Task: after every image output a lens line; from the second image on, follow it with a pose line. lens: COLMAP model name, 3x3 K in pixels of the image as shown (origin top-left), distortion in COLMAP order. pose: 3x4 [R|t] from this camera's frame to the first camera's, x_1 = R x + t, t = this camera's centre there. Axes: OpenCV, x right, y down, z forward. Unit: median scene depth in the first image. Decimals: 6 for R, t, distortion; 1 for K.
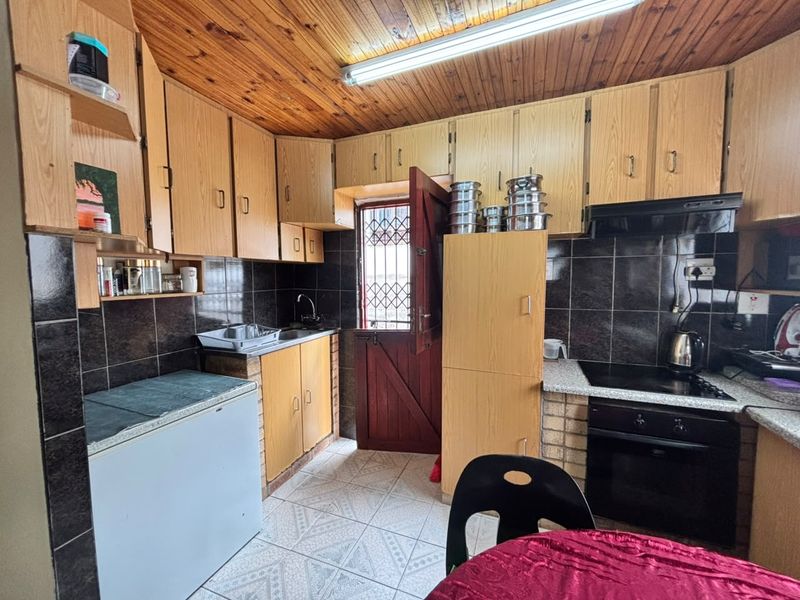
lens RADIAL K [[321.4, 0, 398.4], [0, 321.4, 297.8], [0, 0, 1]] dist [0.017970, -0.000145]
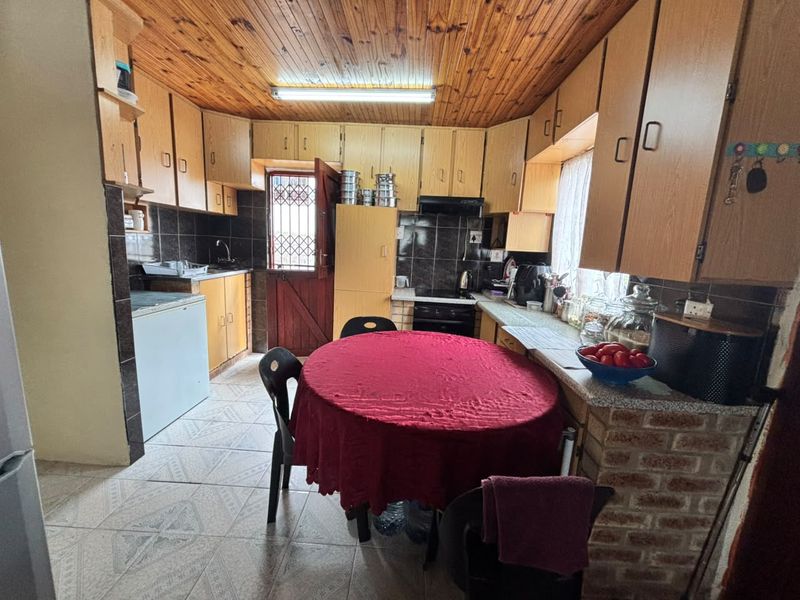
lens RADIAL K [[321.4, 0, 398.4], [0, 321.4, 297.8], [0, 0, 1]] dist [0.017970, -0.000145]
pose [[0.939865, -0.002371, 0.341538, -0.106470], [-0.034041, 0.994346, 0.100580, 0.085457], [-0.339846, -0.106158, 0.934471, -0.585866]]
